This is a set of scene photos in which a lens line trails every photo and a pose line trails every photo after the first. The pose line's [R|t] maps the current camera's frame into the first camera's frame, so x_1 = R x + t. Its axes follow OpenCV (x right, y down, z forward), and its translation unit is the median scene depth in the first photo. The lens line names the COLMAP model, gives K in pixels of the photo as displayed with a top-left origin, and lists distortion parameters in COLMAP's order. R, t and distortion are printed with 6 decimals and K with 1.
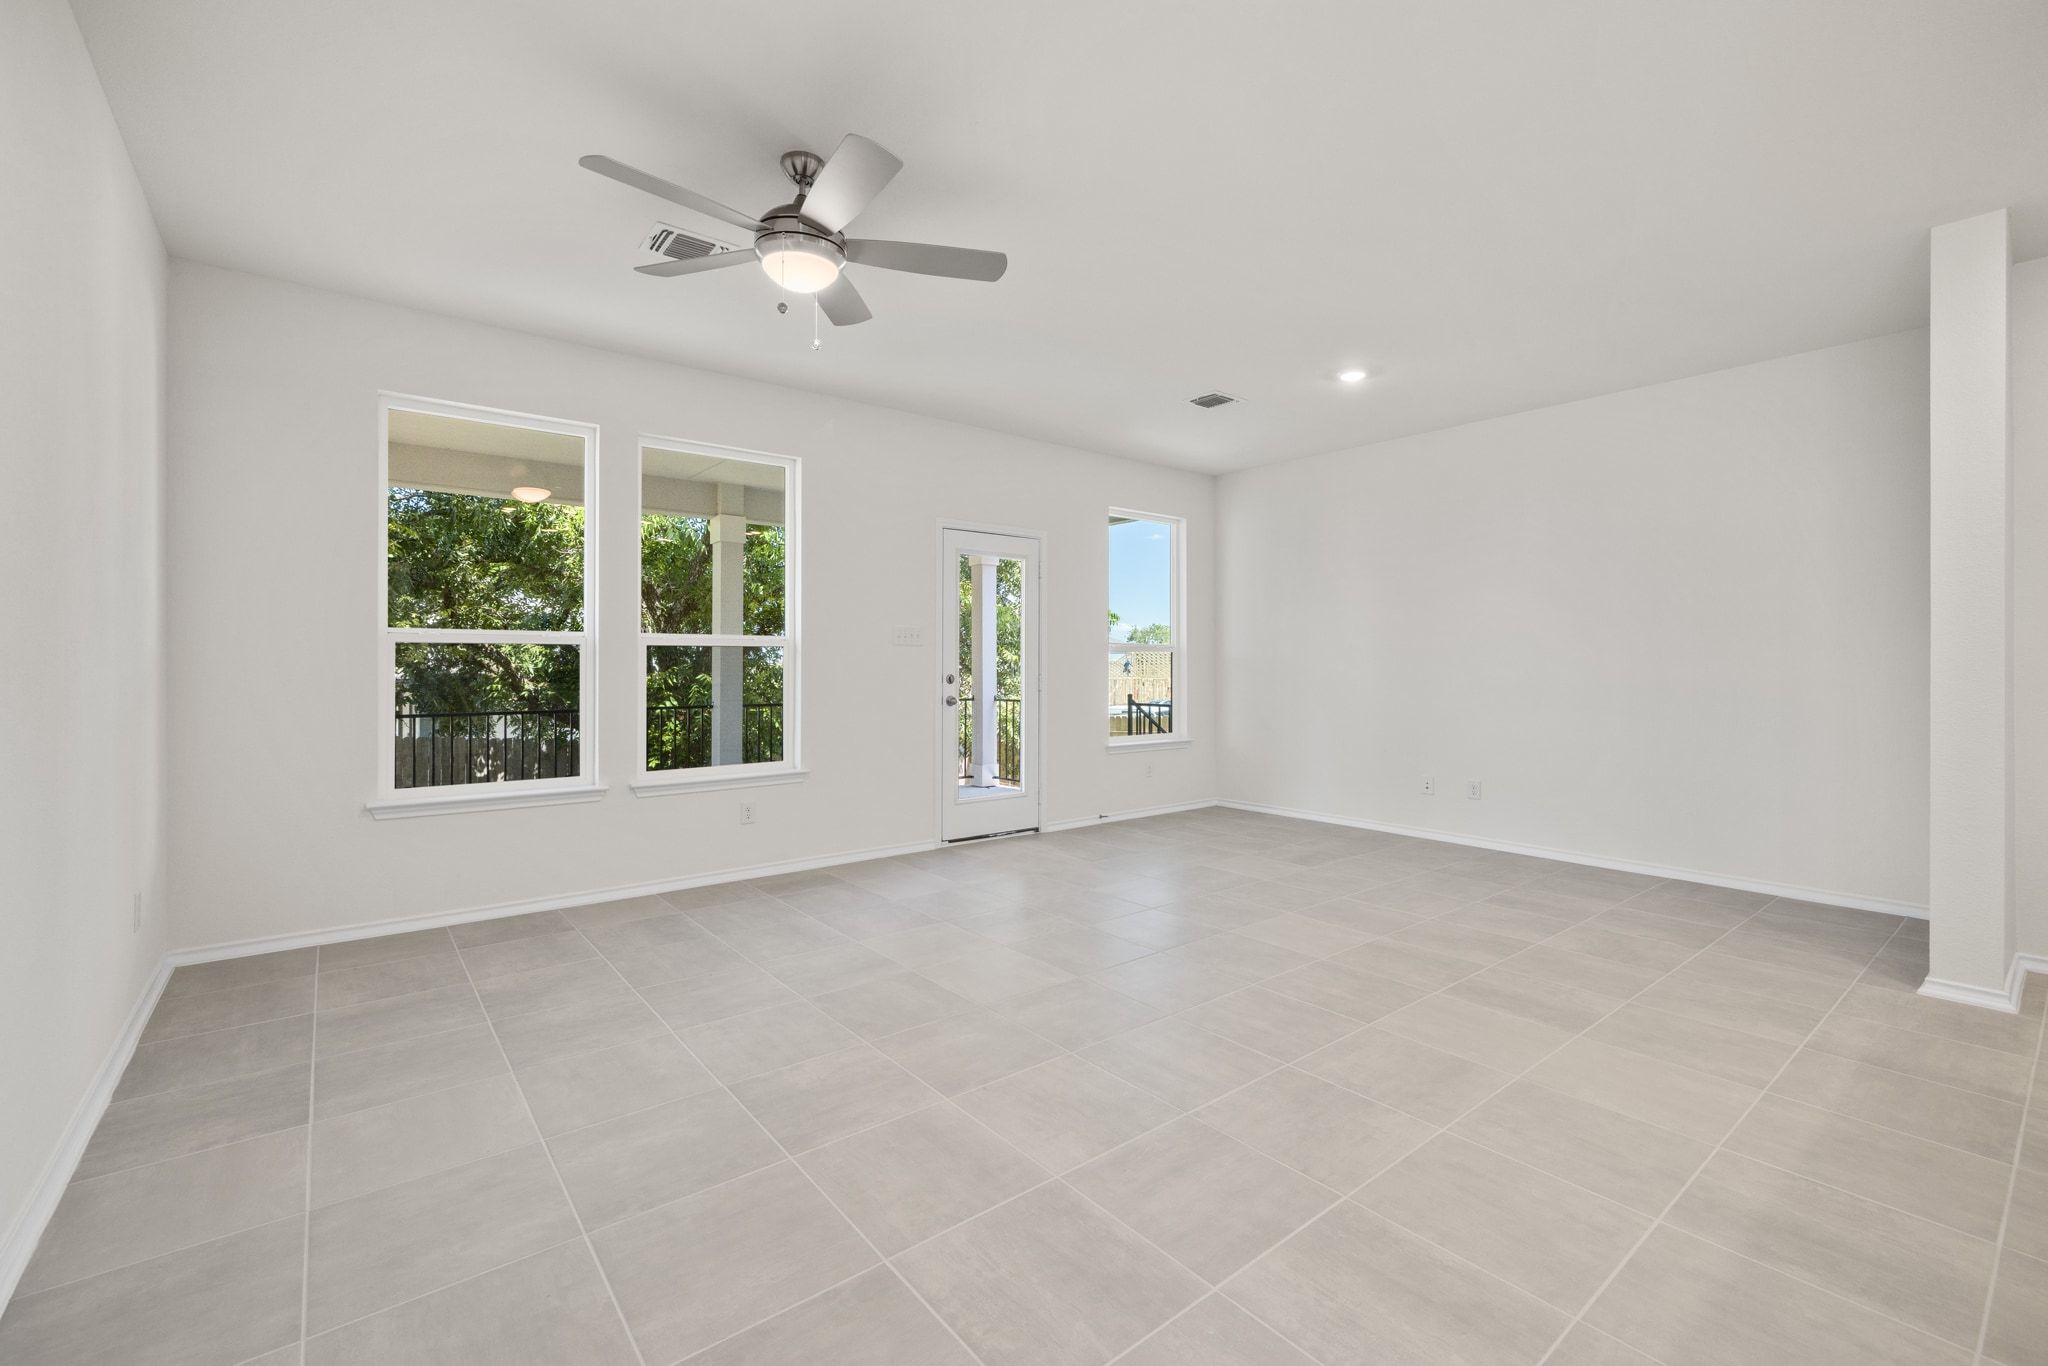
lens RADIAL K [[865.7, 0, 1017.4], [0, 865.7, 665.5], [0, 0, 1]] dist [0.003513, -0.000748]
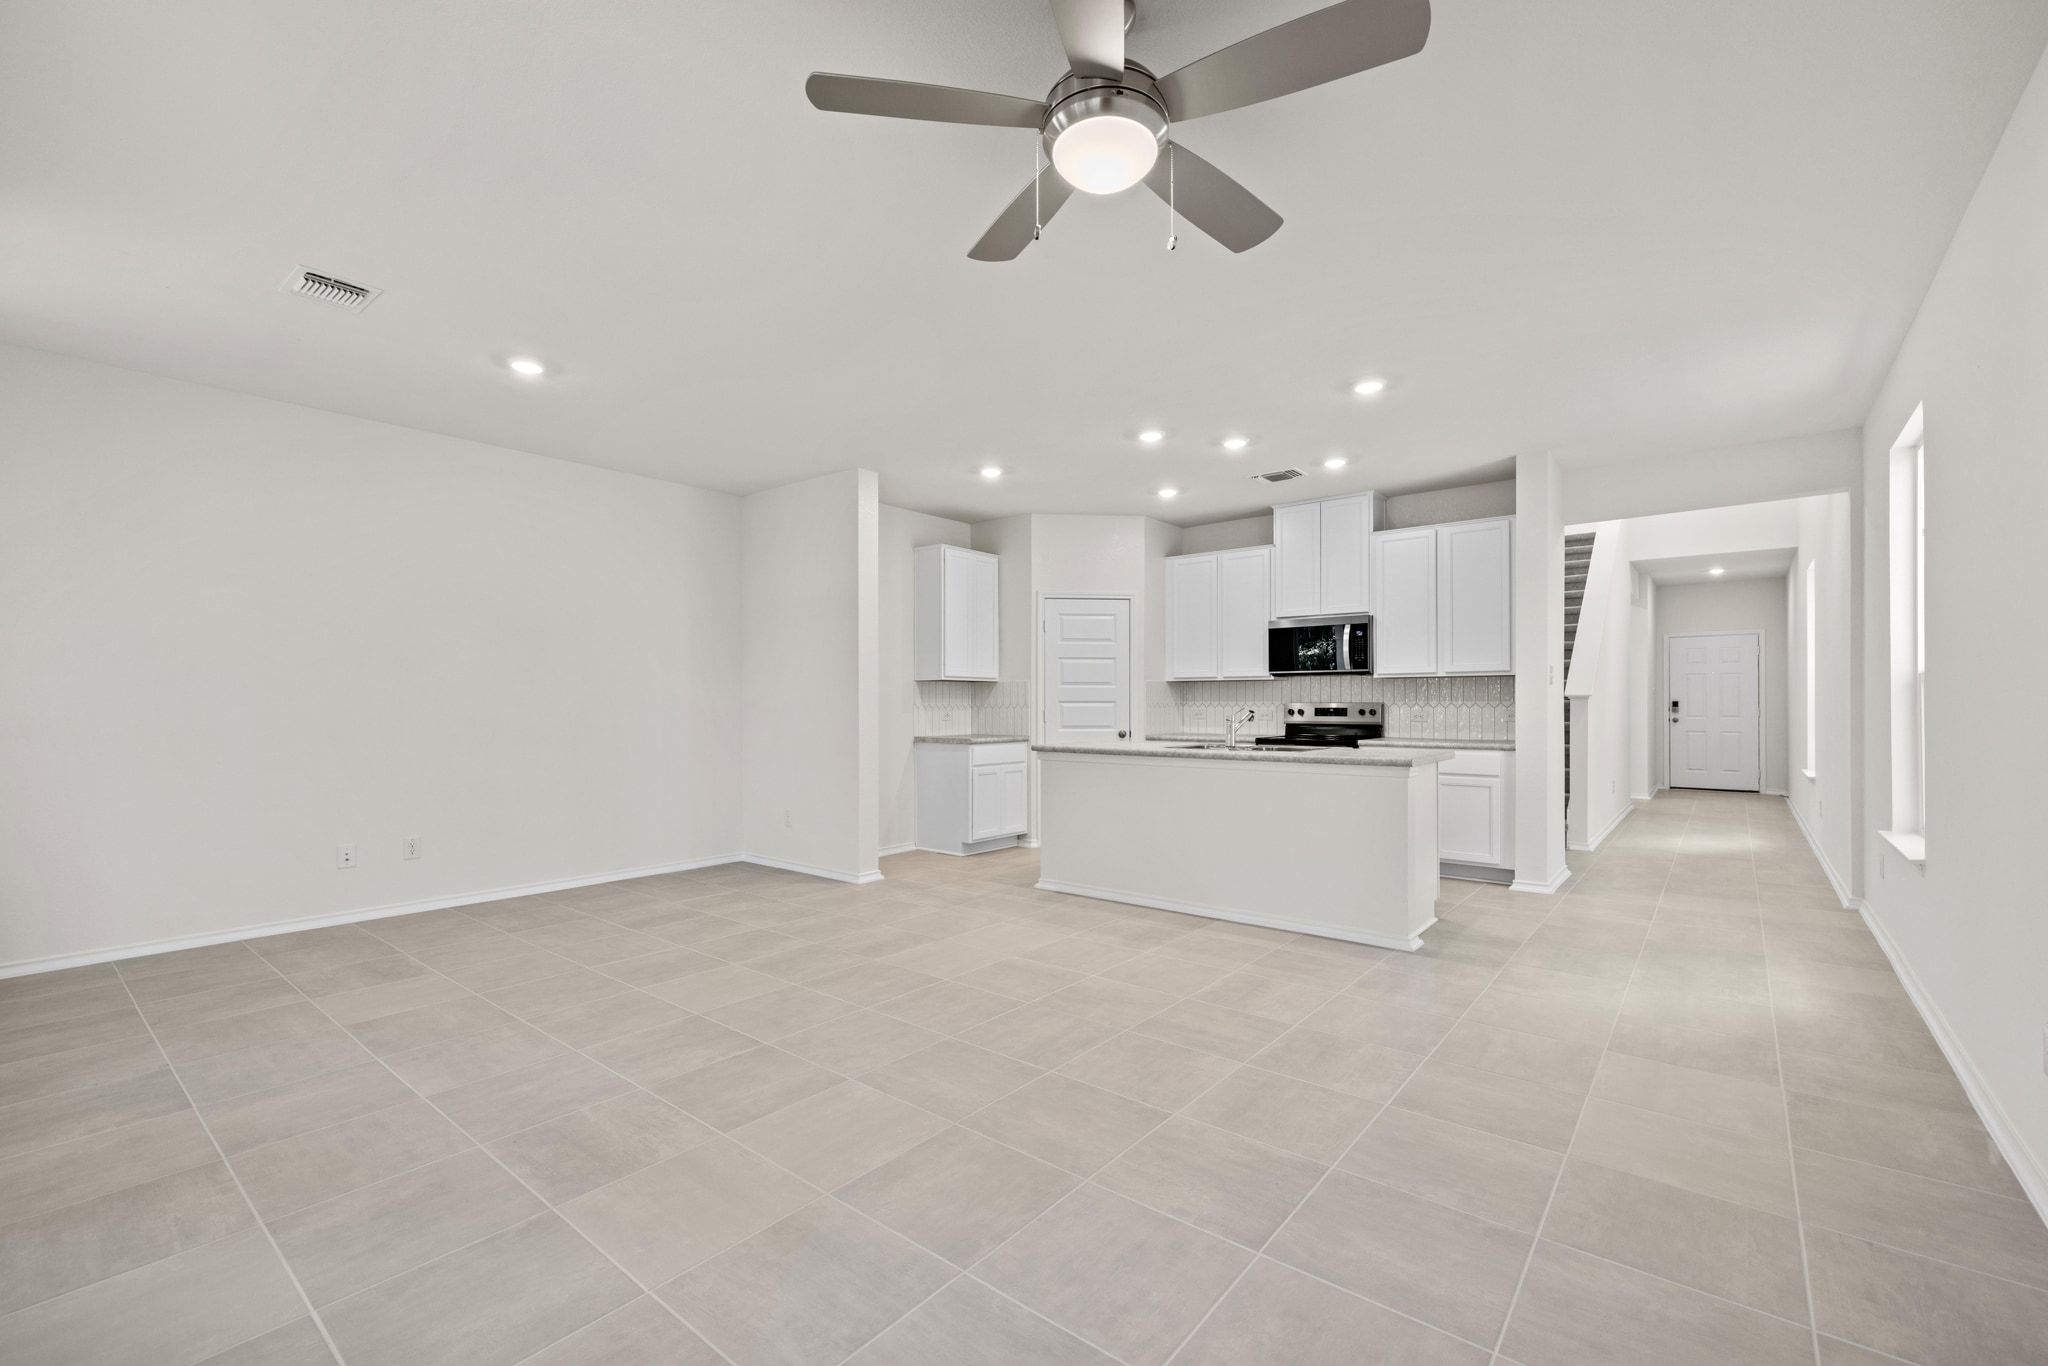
lens RADIAL K [[865.7, 0, 1012.2], [0, 865.7, 704.6], [0, 0, 1]] dist [0.003513, -0.000748]
pose [[-0.207553, -0.000215, 0.978224, -0.906702], [0.001757, 0.999998, 0.000593, -0.001016], [-0.978222, 0.001842, -0.207553, 1.191988]]
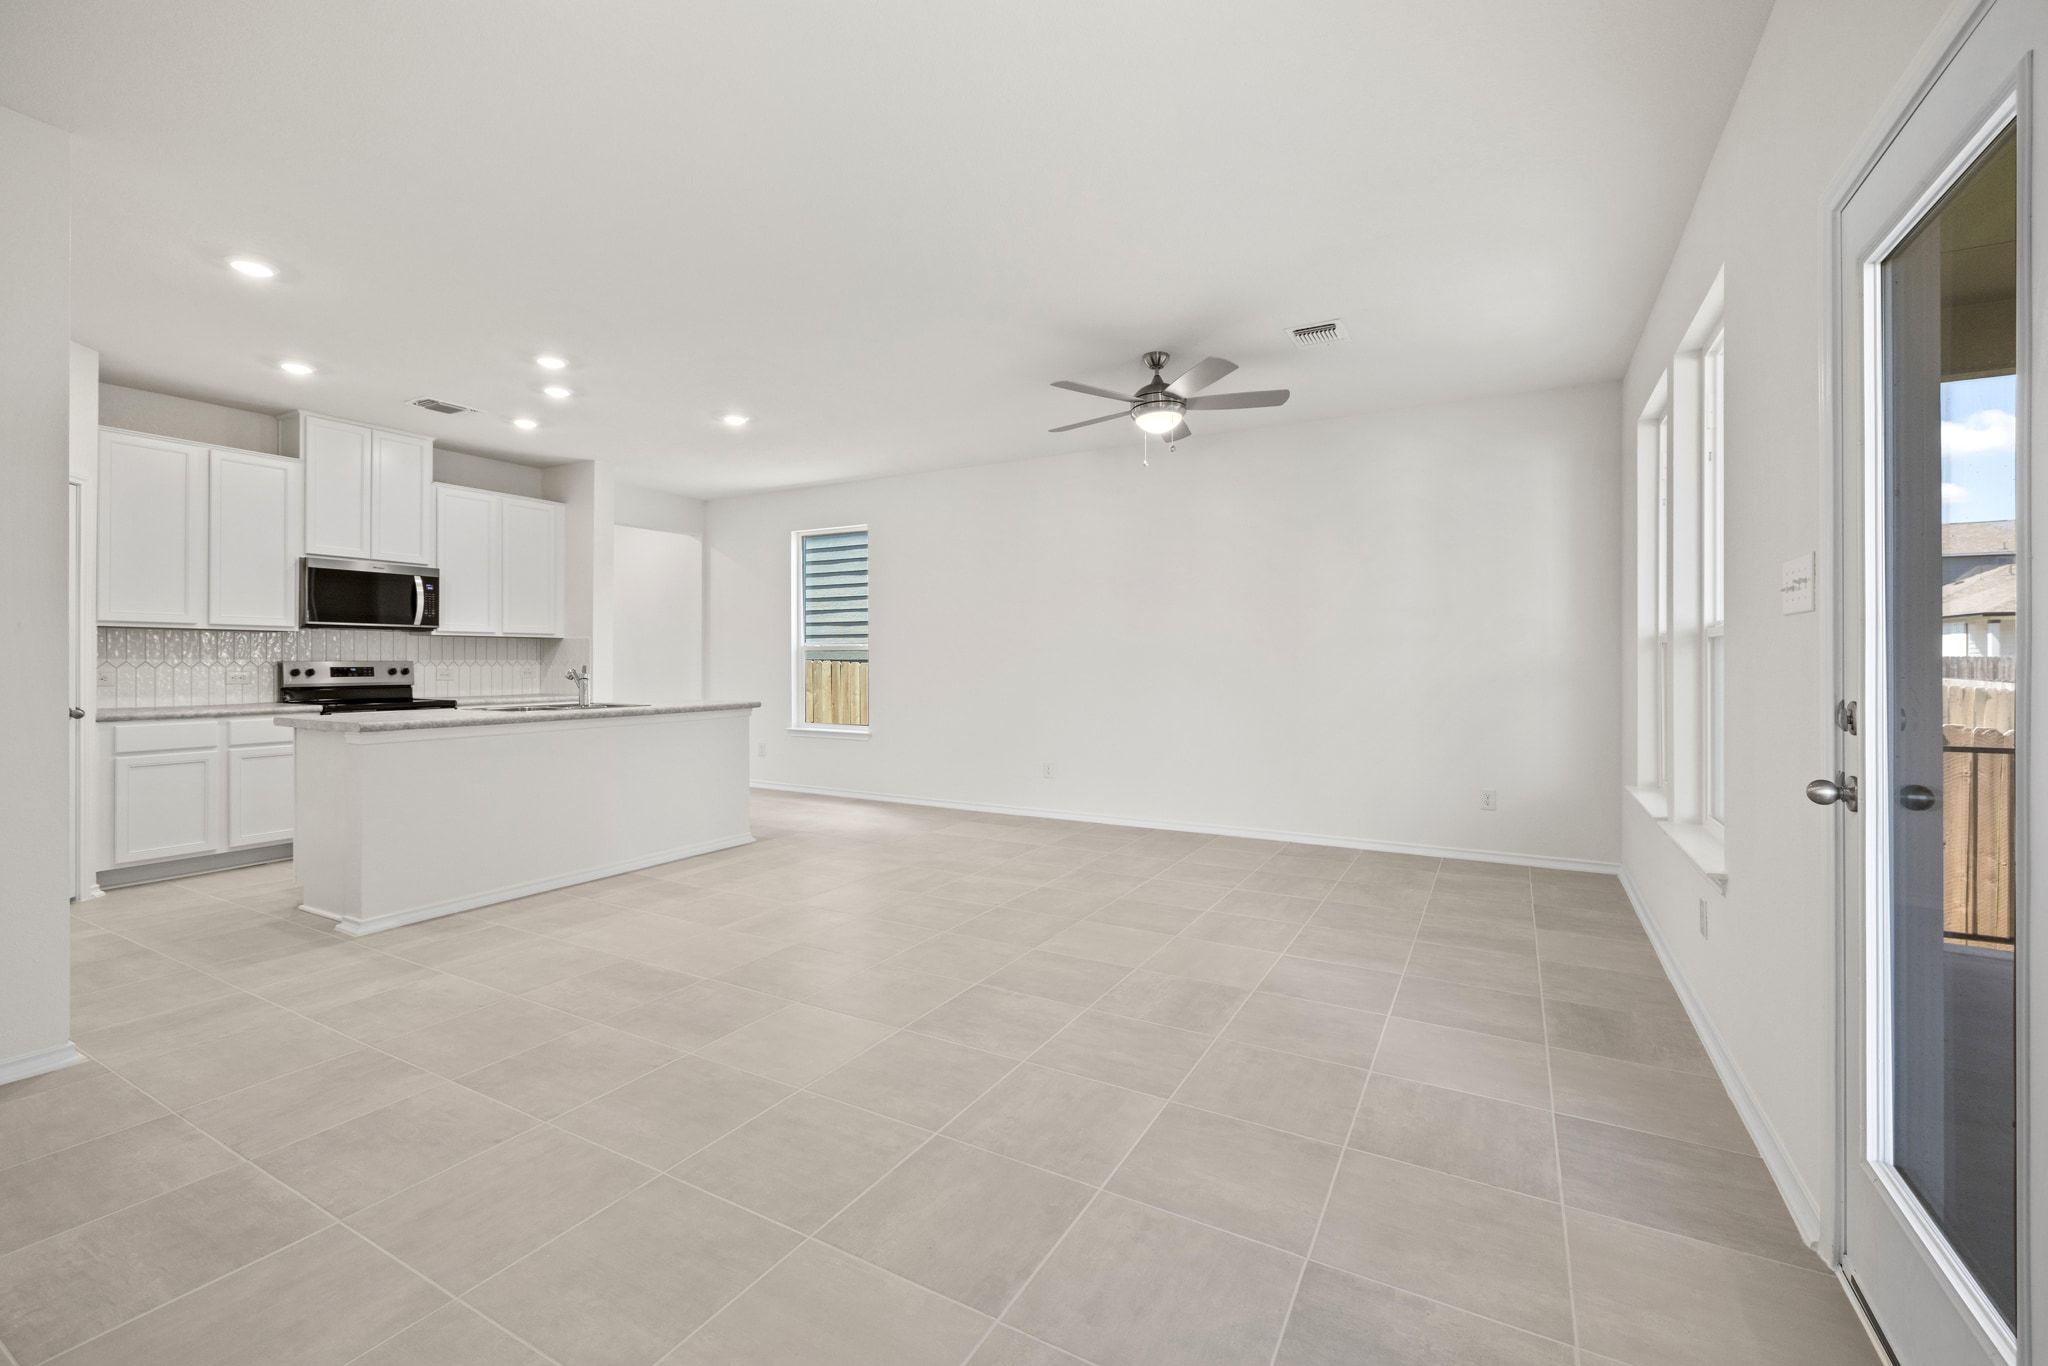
lens RADIAL K [[865.7, 0, 1009.3], [0, 865.7, 663.3], [0, 0, 1]] dist [0.003513, -0.000748]
pose [[-0.929306, 0.000351, -0.369311, 0.588368], [-0.000183, 0.999999, 0.001409, -0.001138], [0.369311, 0.001377, -0.929305, 2.337561]]
